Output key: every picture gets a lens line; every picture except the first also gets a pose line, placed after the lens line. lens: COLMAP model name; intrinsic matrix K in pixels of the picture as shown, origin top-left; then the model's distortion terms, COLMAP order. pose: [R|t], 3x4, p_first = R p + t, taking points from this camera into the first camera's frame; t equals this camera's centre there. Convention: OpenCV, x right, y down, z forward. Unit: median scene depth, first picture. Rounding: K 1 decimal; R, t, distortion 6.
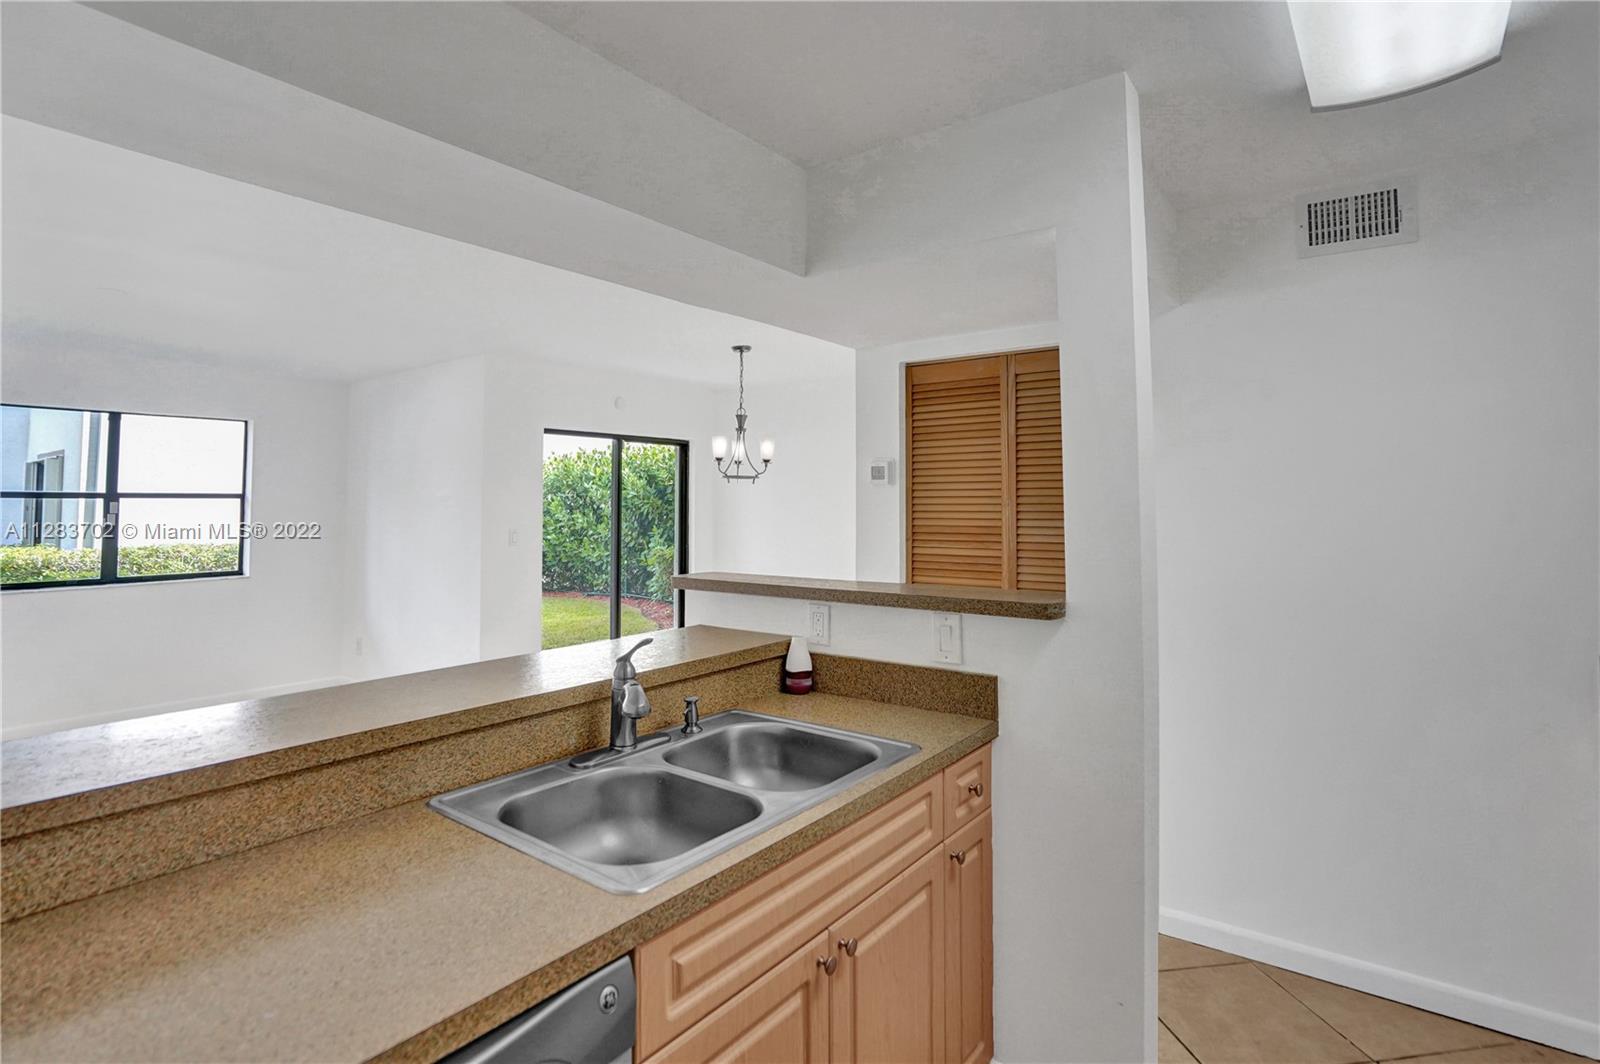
lens RADIAL K [[794.3, 0, 800.9], [0, 794.3, 460.5], [0, 0, 1]] dist [-0.060870, 0.027056]
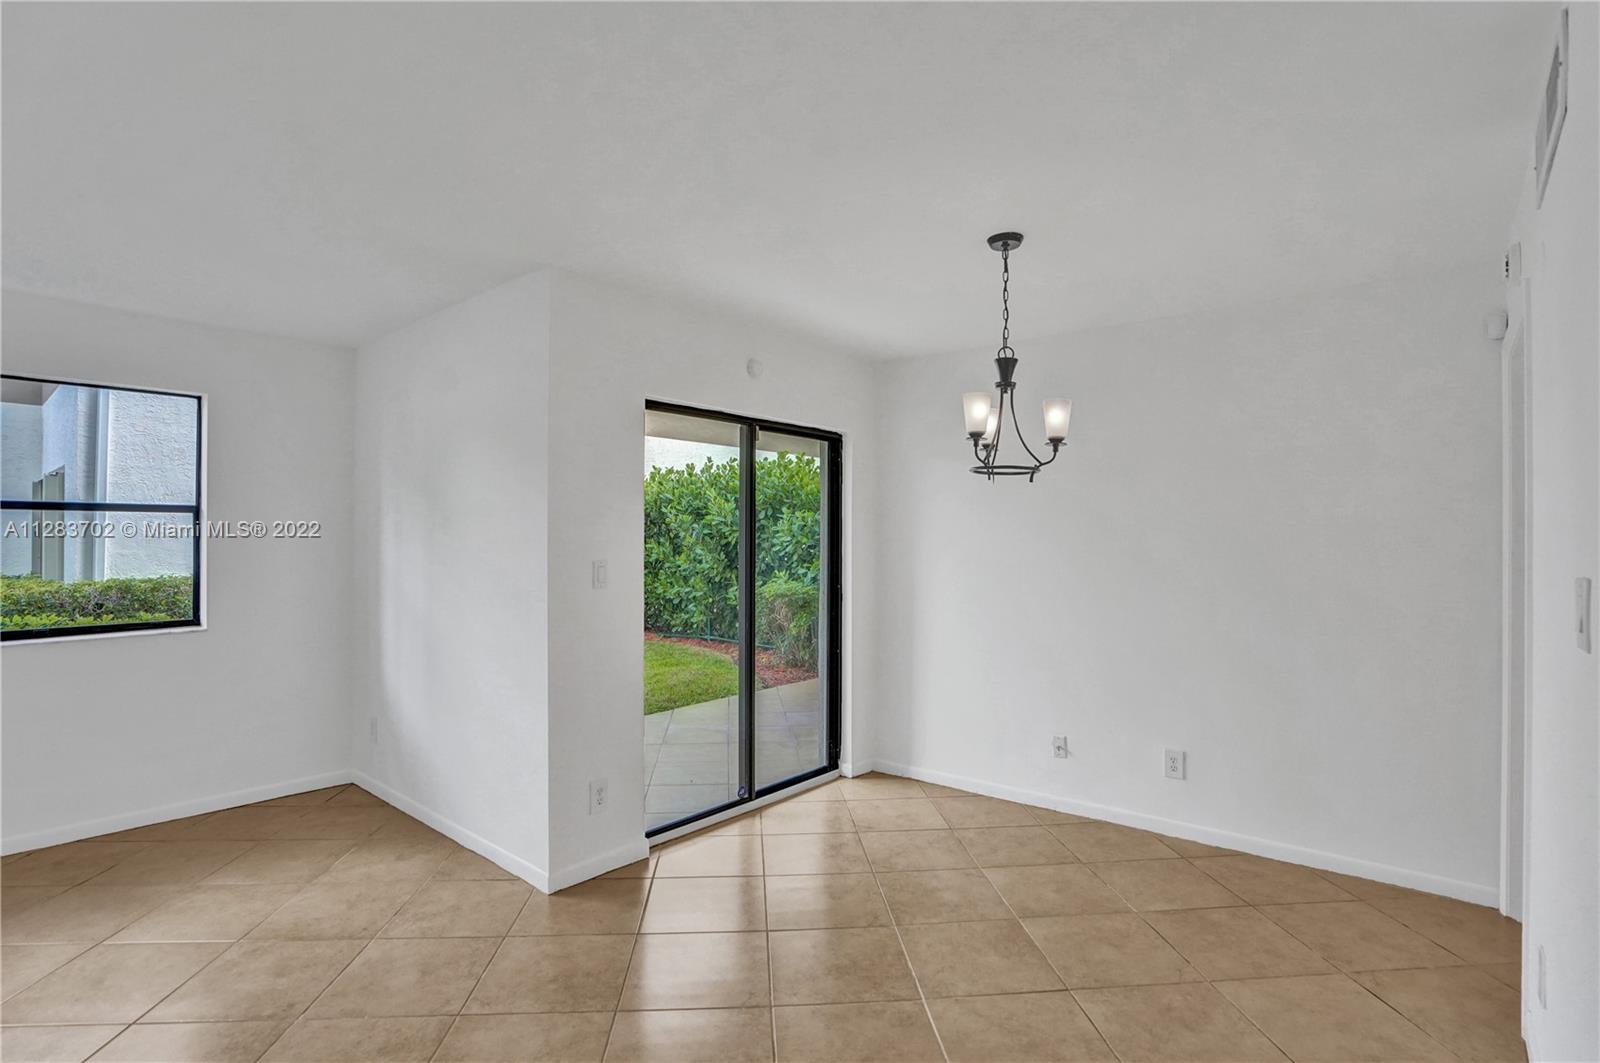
lens RADIAL K [[775.9, 0, 803.6], [0, 775.9, 536.1], [0, 0, 1]] dist [-0.055487, 0.021190]
pose [[0.998391, 0.005766, -0.056408, -0.280765], [-0.002791, 0.998608, 0.052678, 0.058971], [0.056633, -0.052436, 0.997017, 0.669837]]
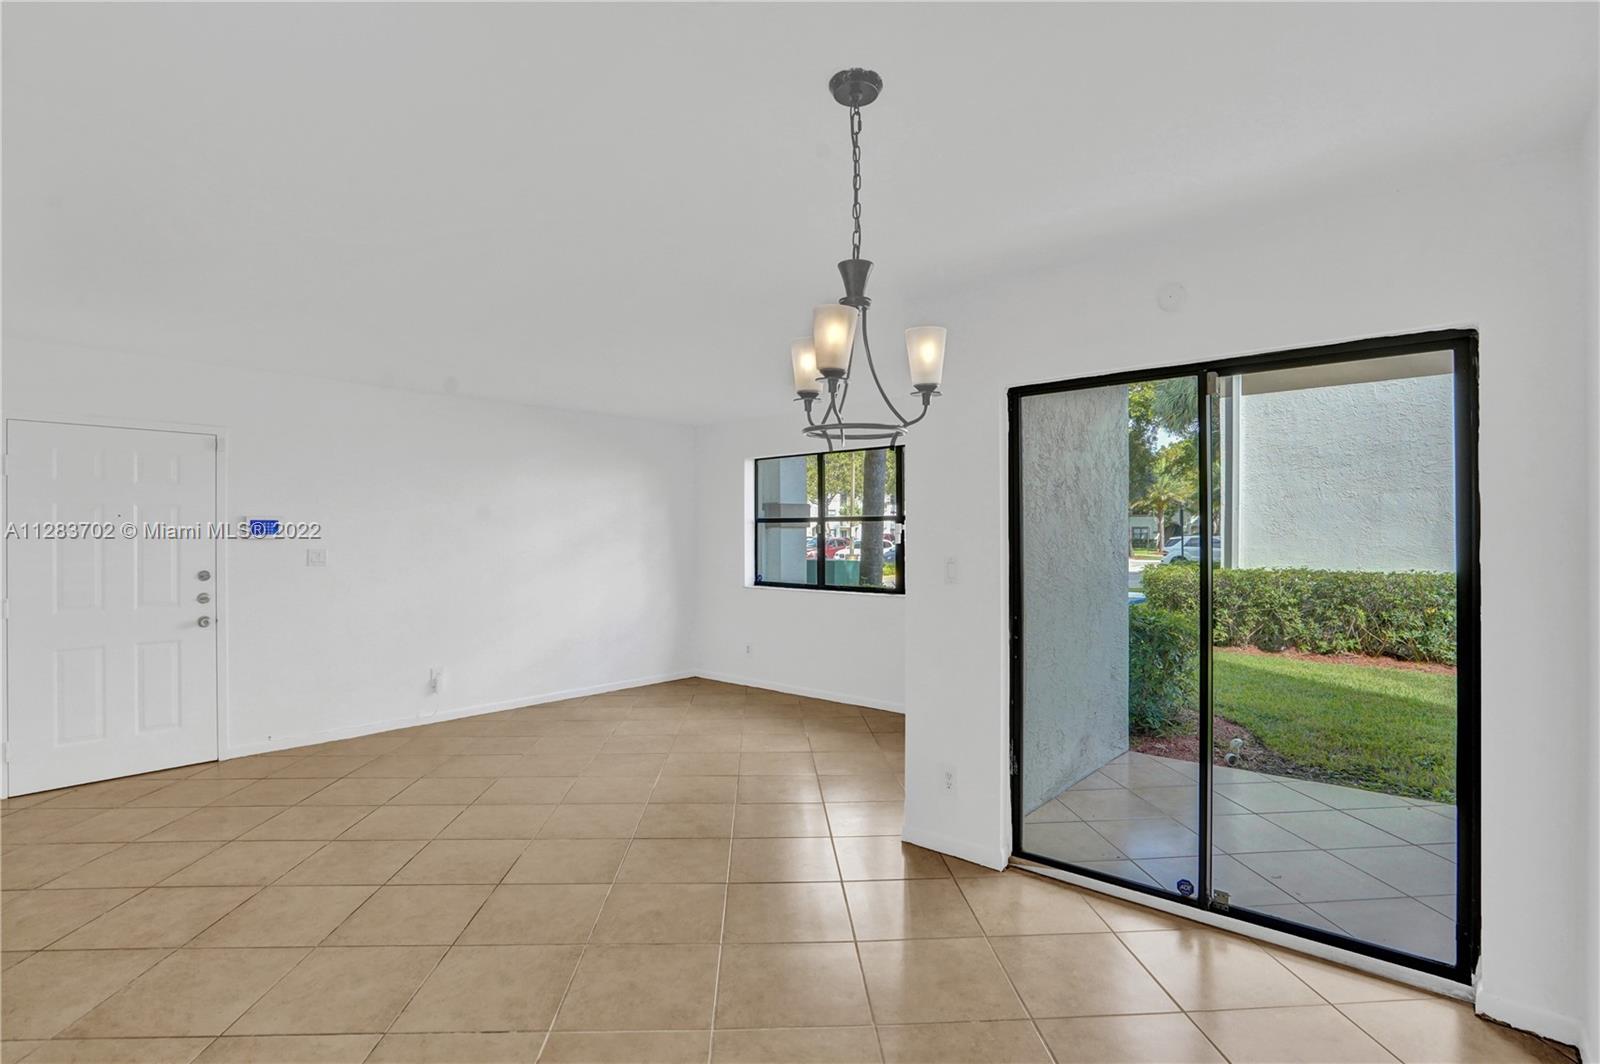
lens RADIAL K [[761.9, 0, 797.8], [0, 761.9, 533.8], [0, 0, 1]] dist [-0.053556, 0.019742]
pose [[-0.084585, 0.000556, -0.996416, 0.419752], [0.060034, 0.998186, -0.004540, 0.103117], [0.994606, -0.060203, -0.084465, 1.499100]]
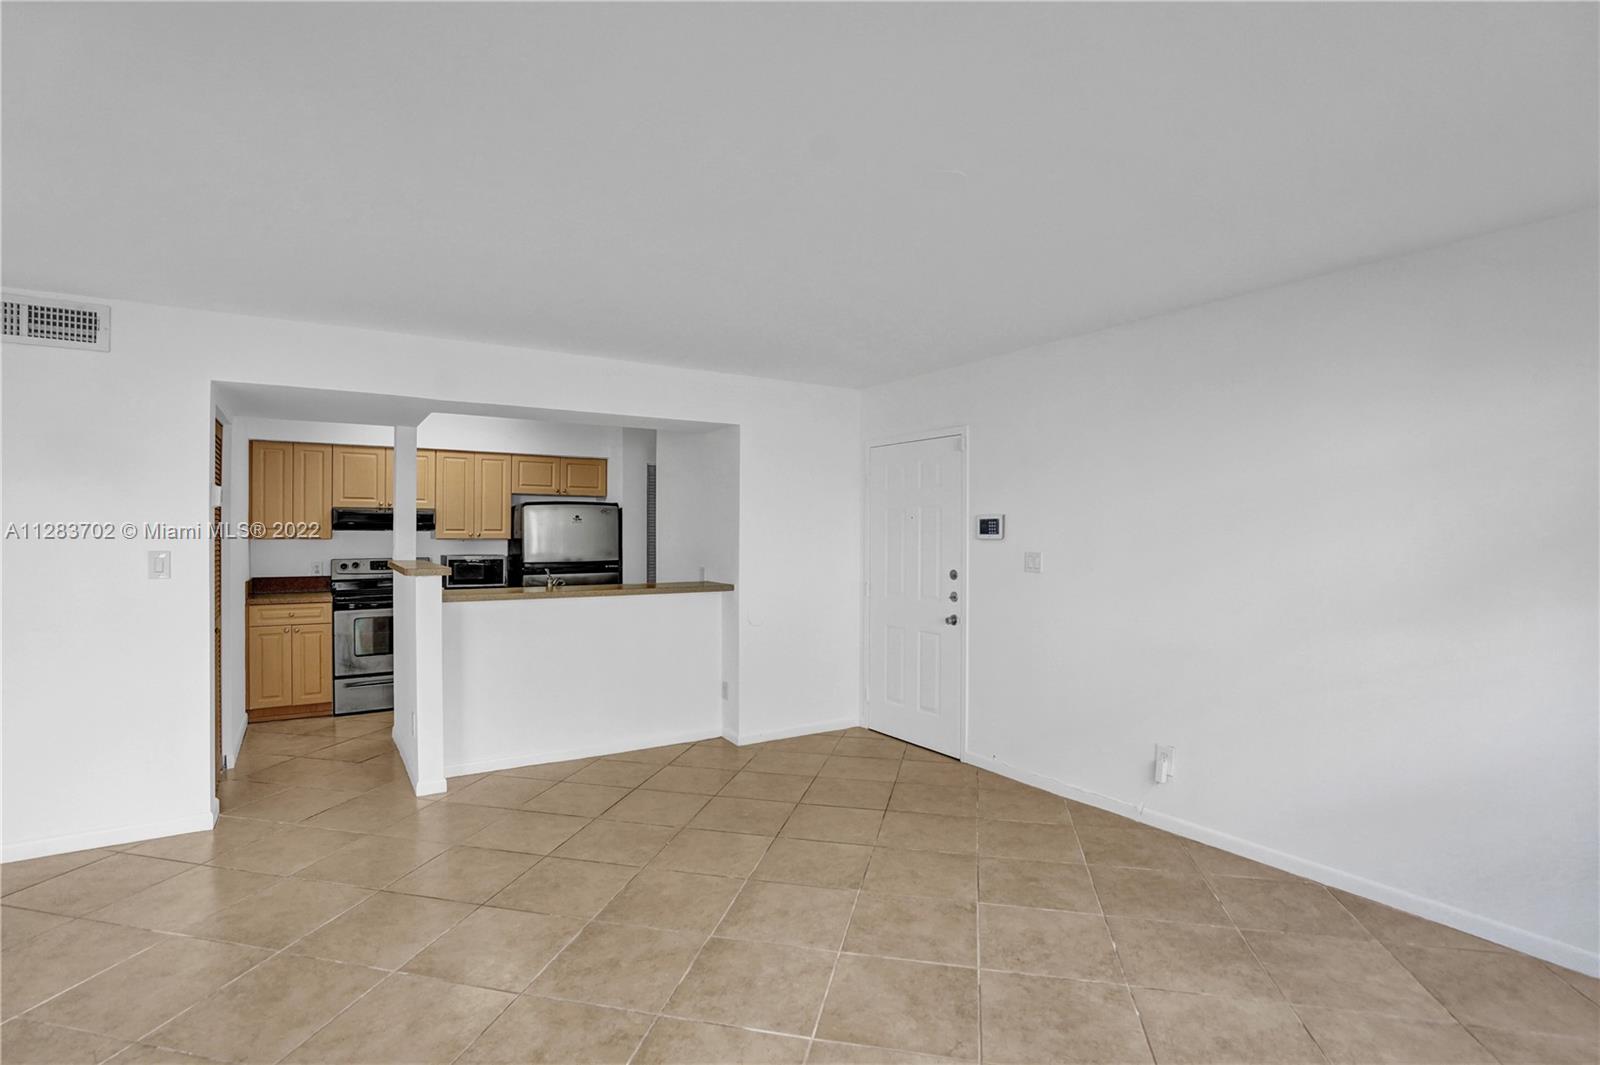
lens RADIAL K [[770.2, 0, 800.0], [0, 770.2, 532.5], [0, 0, 1]] dist [-0.057939, 0.021753]
pose [[-0.939037, 0.000901, 0.343815, -1.086931], [-0.018792, 0.998367, -0.053941, 0.112396], [-0.343302, -0.057113, -0.937487, 1.748480]]
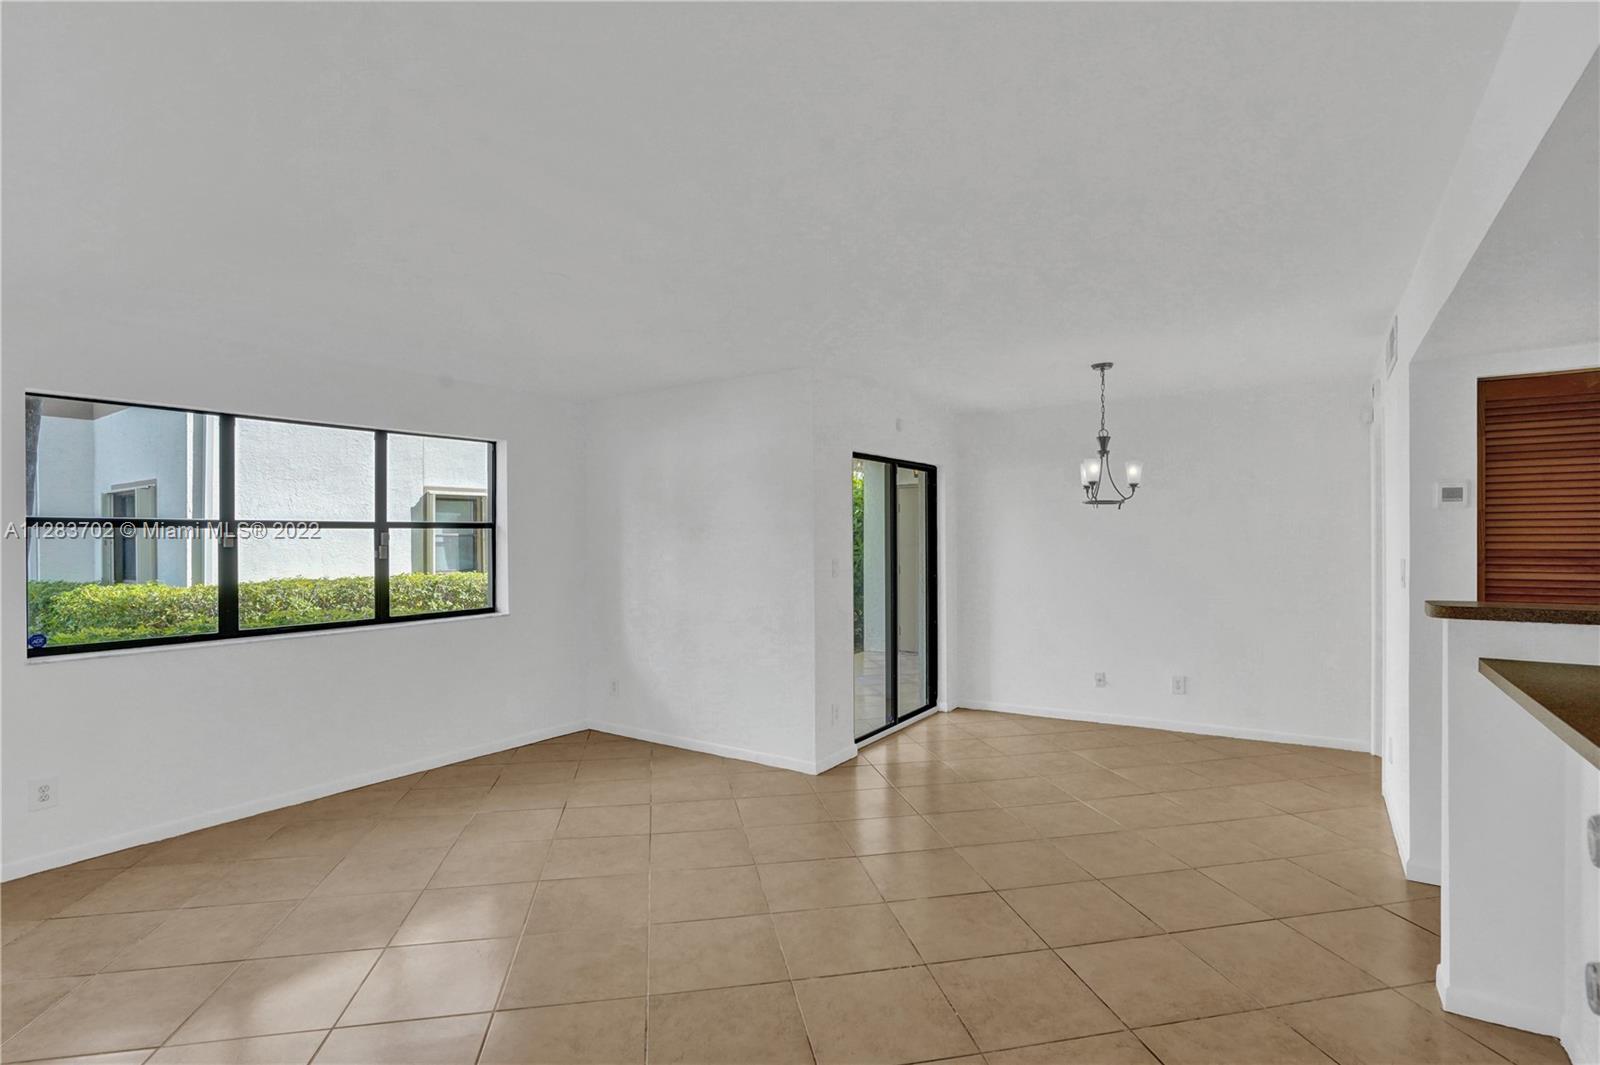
lens RADIAL K [[779.2, 0, 799.3], [0, 779.2, 535.7], [0, 0, 1]] dist [-0.062610, 0.025871]
pose [[0.998601, -0.004698, 0.052662, -0.732863], [0.001727, 0.998411, 0.056327, 0.012836], [-0.052843, -0.056158, 0.997023, 0.143590]]
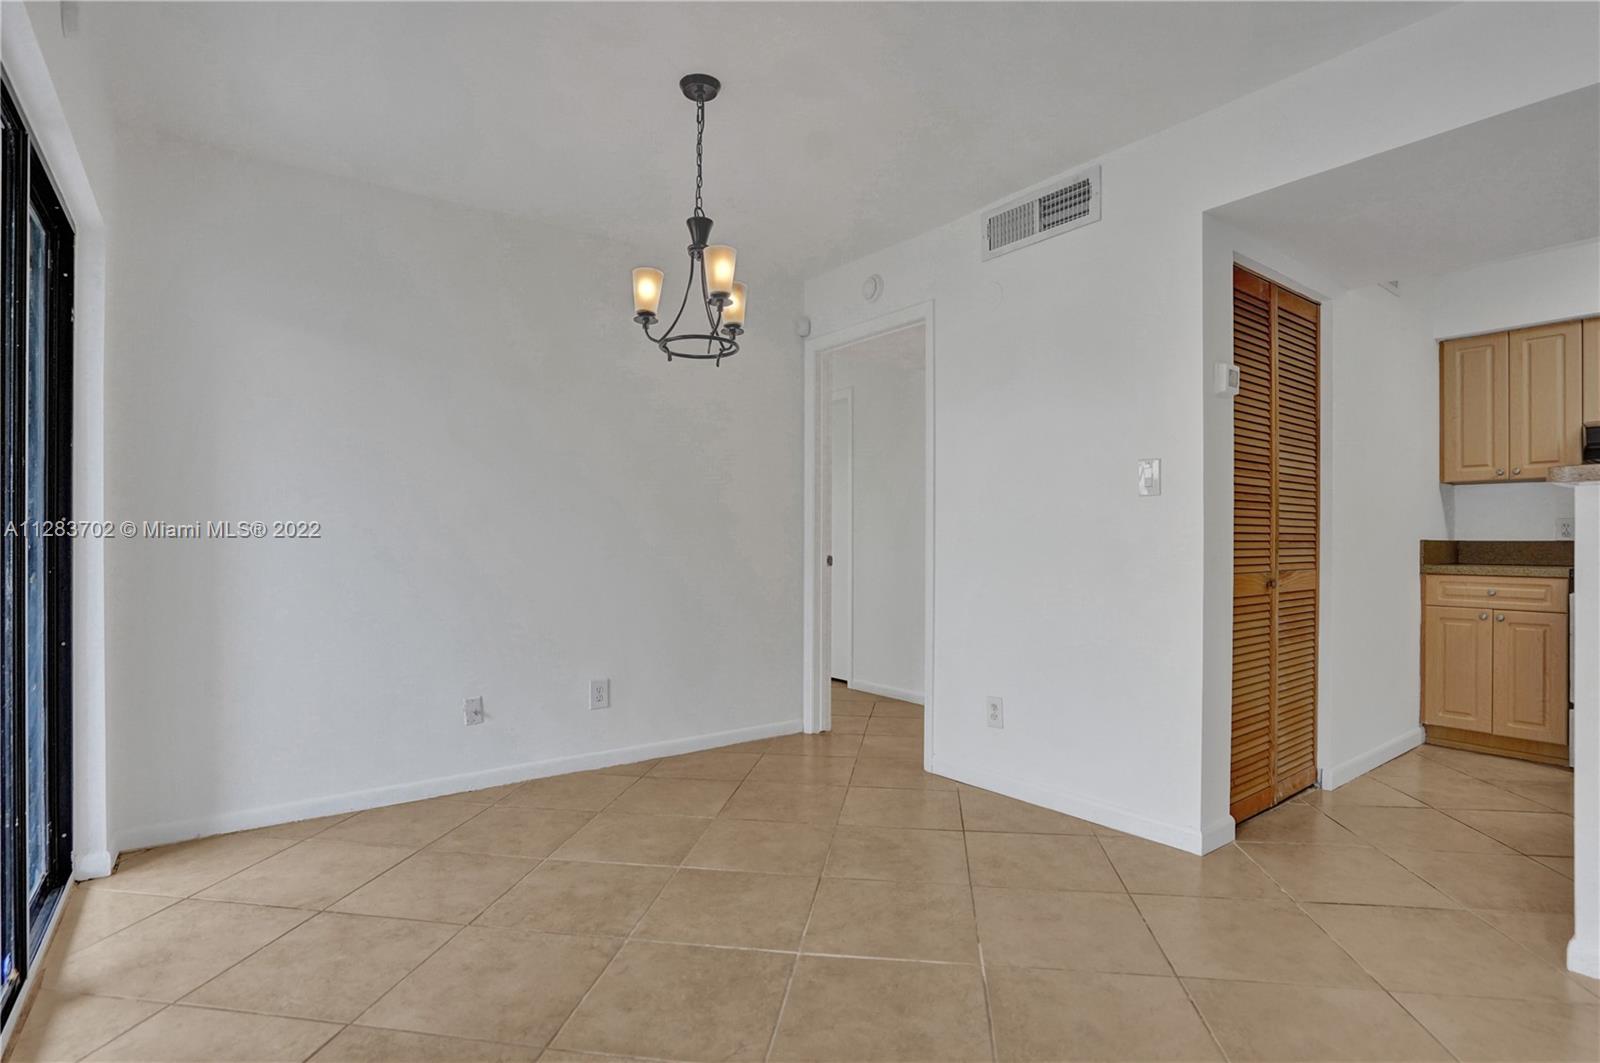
lens RADIAL K [[792.6, 0, 796.8], [0, 792.6, 543.7], [0, 0, 1]] dist [-0.054406, 0.022629]
pose [[0.281451, -0.000028, 0.959576, -0.786227], [-0.055713, 0.998313, 0.016370, 0.193872], [-0.957957, -0.058068, 0.280974, 1.198043]]
